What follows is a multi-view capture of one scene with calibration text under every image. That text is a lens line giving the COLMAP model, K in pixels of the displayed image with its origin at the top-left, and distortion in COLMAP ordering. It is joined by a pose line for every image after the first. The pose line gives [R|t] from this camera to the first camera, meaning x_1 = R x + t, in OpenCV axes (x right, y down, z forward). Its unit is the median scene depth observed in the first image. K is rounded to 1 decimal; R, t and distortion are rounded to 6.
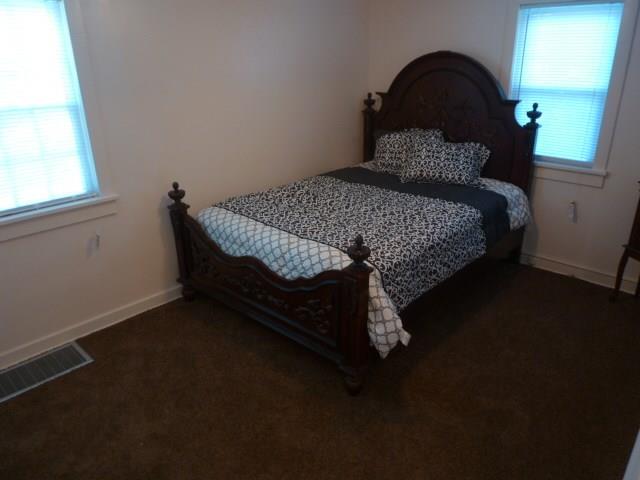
lens RADIAL K [[459.5, 0, 320.0], [0, 459.5, 240.0], [0, 0, 1]] dist [-0.097395, 0.055841]
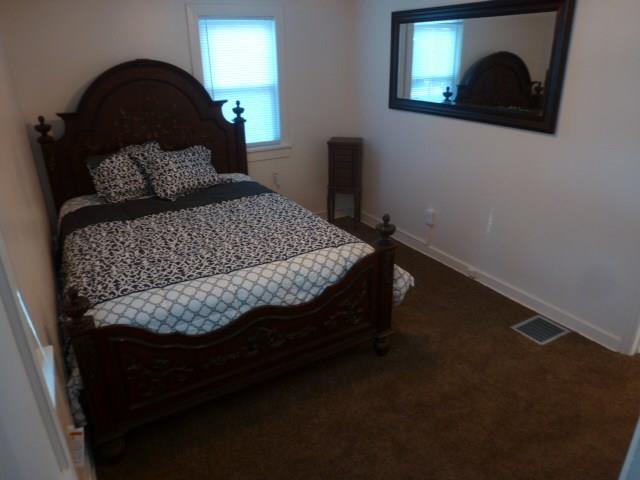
lens RADIAL K [[459.5, 0, 320.0], [0, 459.5, 240.0], [0, 0, 1]] dist [-0.097395, 0.055841]
pose [[0.288130, -0.352061, 0.890525, -0.630286], [0.364061, 0.900407, 0.238176, -0.178505], [-0.885687, 0.255580, 0.387605, 0.432568]]
